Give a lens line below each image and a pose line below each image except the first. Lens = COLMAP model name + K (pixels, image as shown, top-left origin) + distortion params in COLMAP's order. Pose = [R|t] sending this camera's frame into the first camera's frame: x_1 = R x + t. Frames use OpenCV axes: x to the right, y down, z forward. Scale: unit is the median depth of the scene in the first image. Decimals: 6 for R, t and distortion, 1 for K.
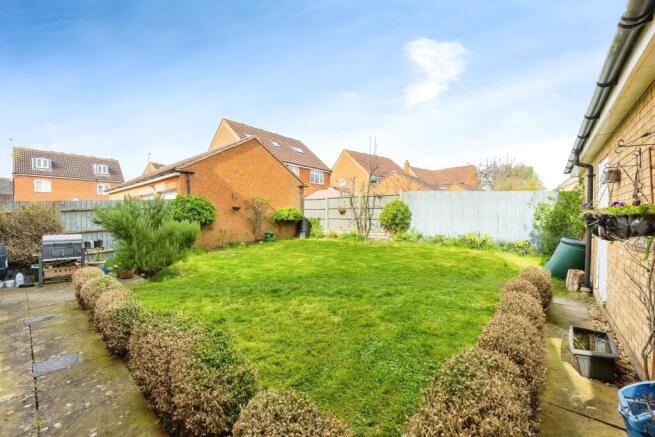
lens RADIAL K [[261.6, 0, 327.5], [0, 261.6, 218.5], [0, 0, 1]] dist [-0.012721, 0.000183]
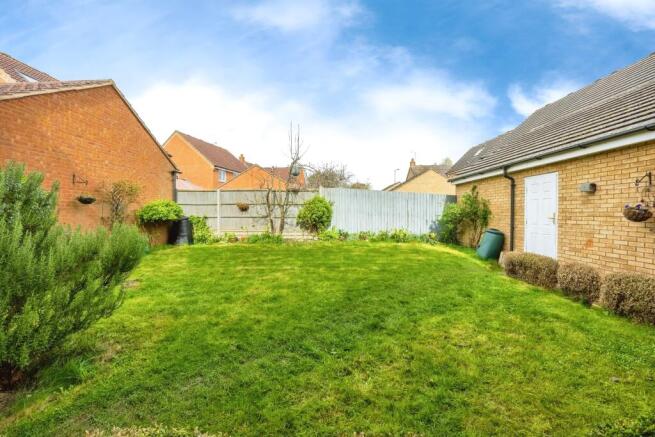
lens RADIAL K [[266.8, 0, 327.5], [0, 266.8, 212.3], [0, 0, 1]] dist [-0.002189, -0.000165]
pose [[0.762521, 0.001364, 0.646962, -0.304123], [0.007707, 0.999908, -0.011191, -0.002489], [-0.646918, 0.013519, 0.762440, 0.221185]]
